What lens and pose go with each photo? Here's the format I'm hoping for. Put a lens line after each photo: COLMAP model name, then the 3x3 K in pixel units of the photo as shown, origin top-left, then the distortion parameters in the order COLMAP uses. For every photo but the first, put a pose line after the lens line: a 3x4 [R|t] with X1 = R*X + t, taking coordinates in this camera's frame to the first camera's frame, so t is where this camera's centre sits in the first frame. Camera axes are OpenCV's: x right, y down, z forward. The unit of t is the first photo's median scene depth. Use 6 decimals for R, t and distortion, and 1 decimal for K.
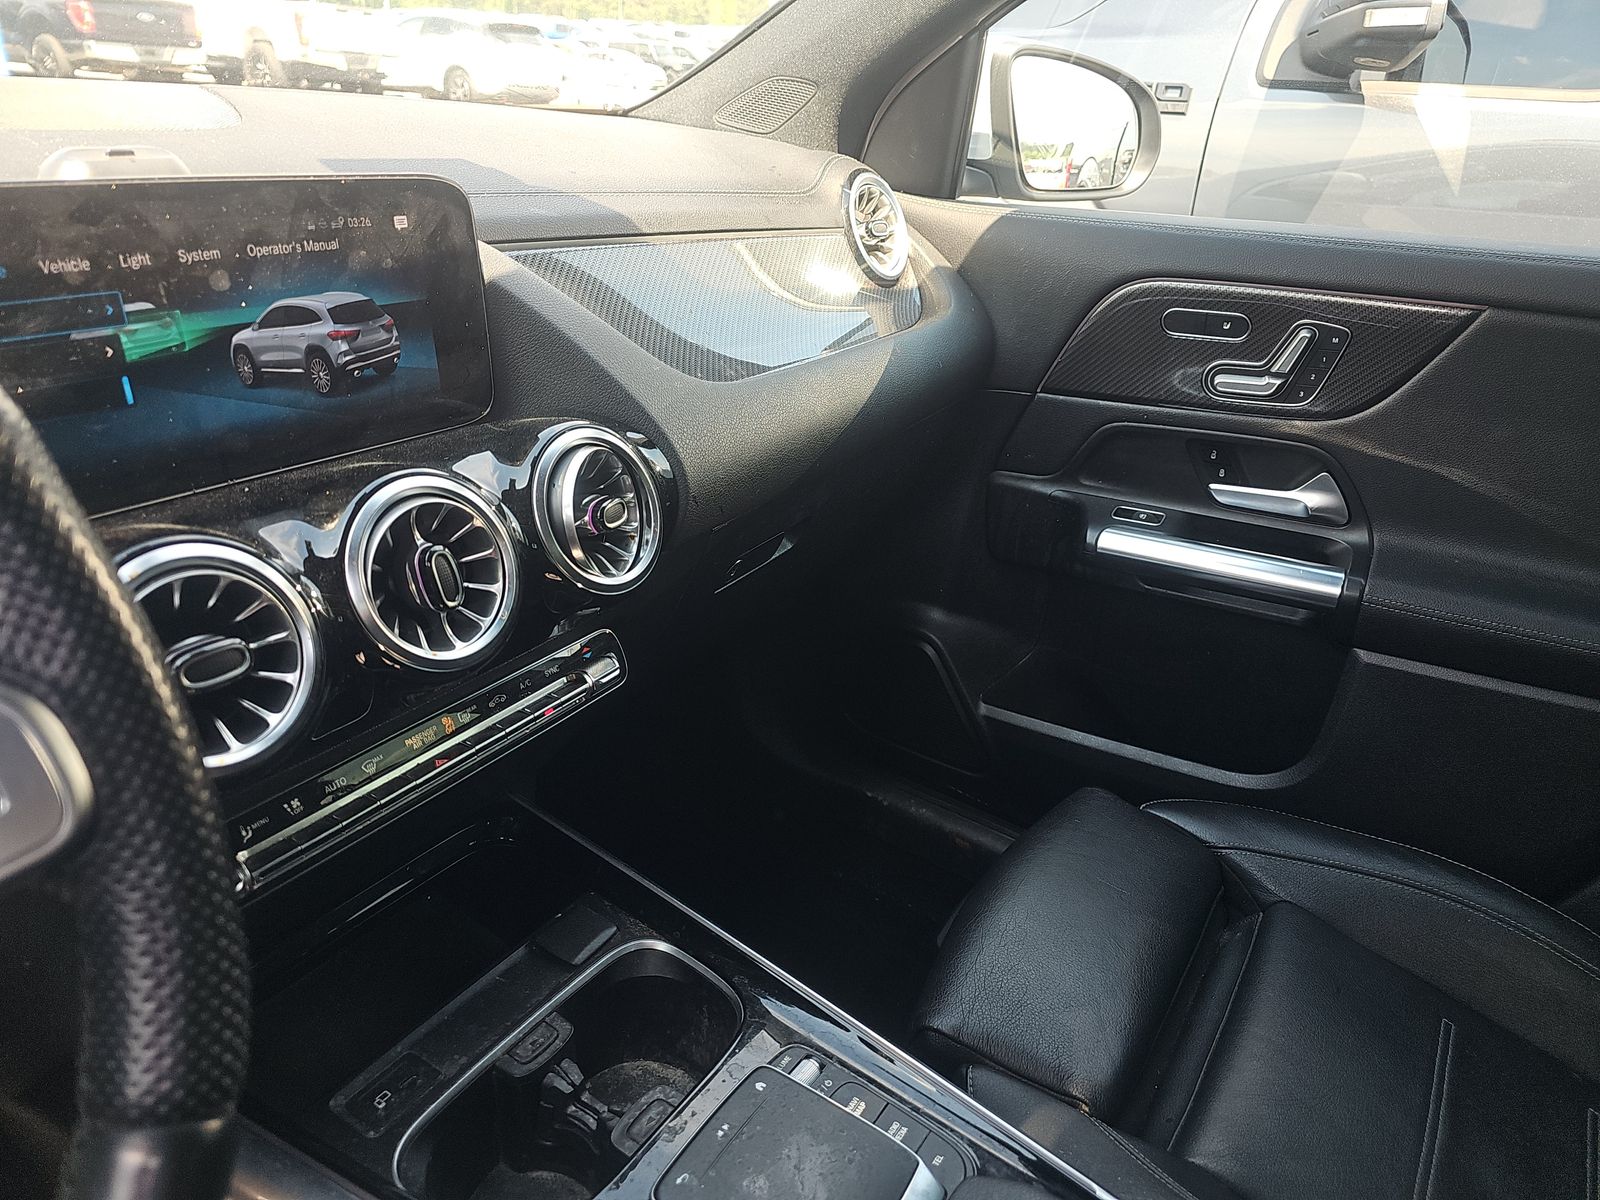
lens RADIAL K [[1046.6, 0, 800.0], [0, 1046.6, 600.0], [0, 0, 1]] dist [-0.004076, -0.033539]
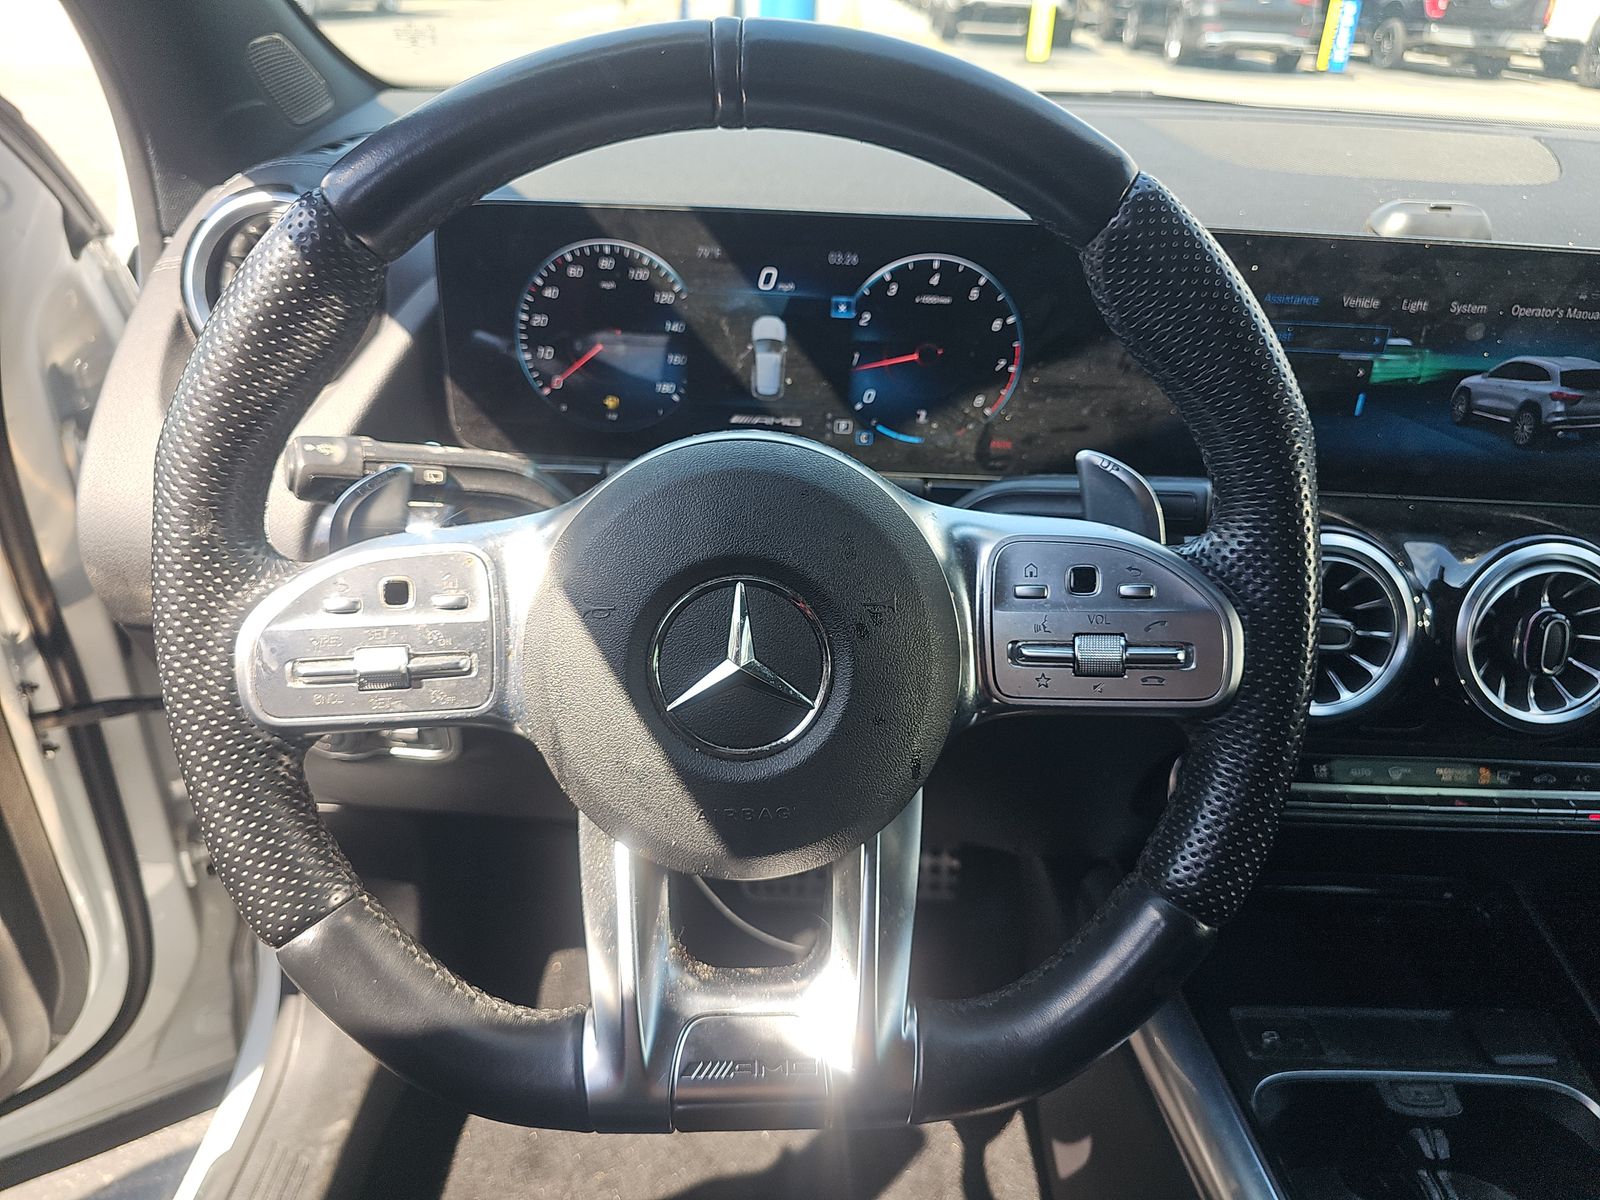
lens RADIAL K [[1055.4, 0, 869.5], [0, 1055.4, 606.2], [0, 0, 1]] dist [0.002771, -0.002476]
pose [[0.552395, 0.373005, -0.745471, 0.050969], [-0.369689, 0.911162, 0.181971, 0.003400], [0.747121, 0.175073, 0.641217, -0.182773]]
